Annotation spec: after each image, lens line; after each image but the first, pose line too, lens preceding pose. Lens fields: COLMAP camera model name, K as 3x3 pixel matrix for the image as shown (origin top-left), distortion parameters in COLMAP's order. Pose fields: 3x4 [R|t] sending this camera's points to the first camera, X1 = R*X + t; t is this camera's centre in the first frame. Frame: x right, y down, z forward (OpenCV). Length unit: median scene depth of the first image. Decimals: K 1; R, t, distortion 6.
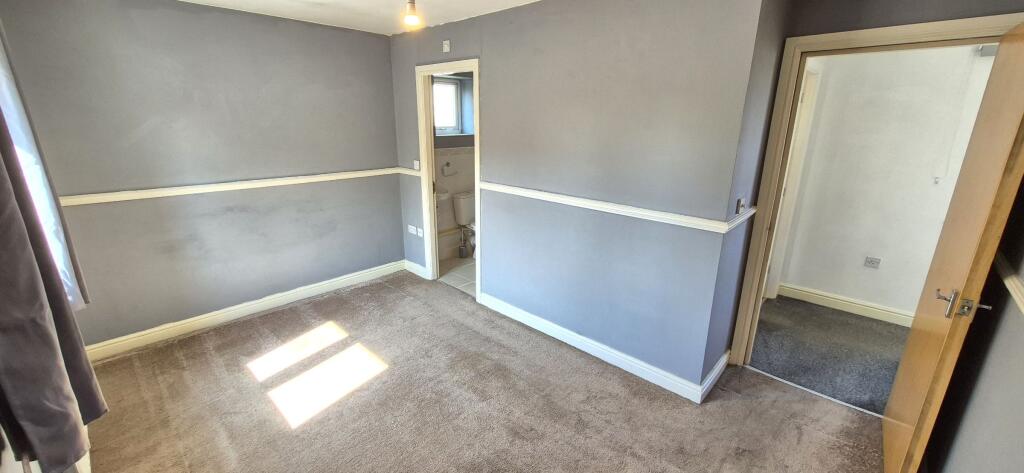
lens RADIAL K [[403.4, 0, 508.4], [0, 403.4, 231.6], [0, 0, 1]] dist [0.001293, -0.001471]
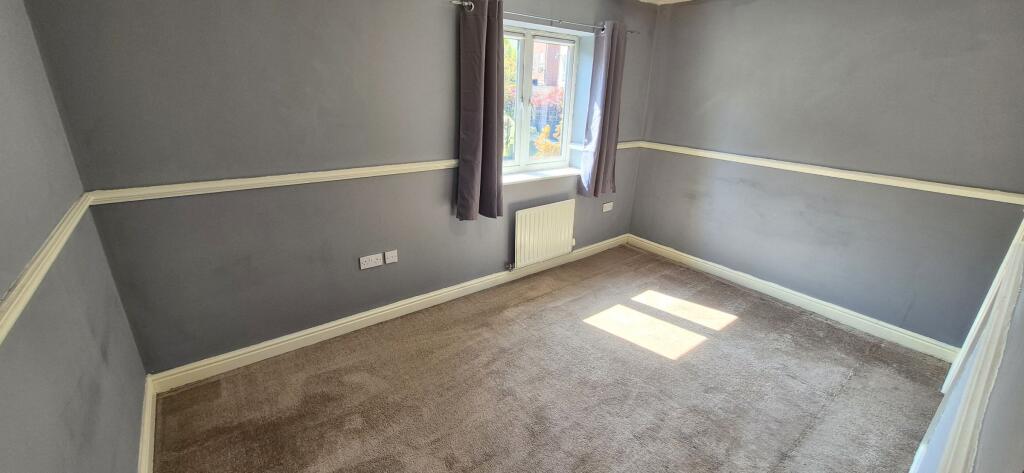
lens RADIAL K [[403.4, 0, 508.6], [0, 403.4, 236.7], [0, 0, 1]] dist [0.001293, -0.001471]
pose [[-0.157740, 0.329626, -0.930841, 0.464886], [-0.298179, 0.882741, 0.363122, -0.126779], [0.941386, 0.334836, -0.040956, 0.487090]]
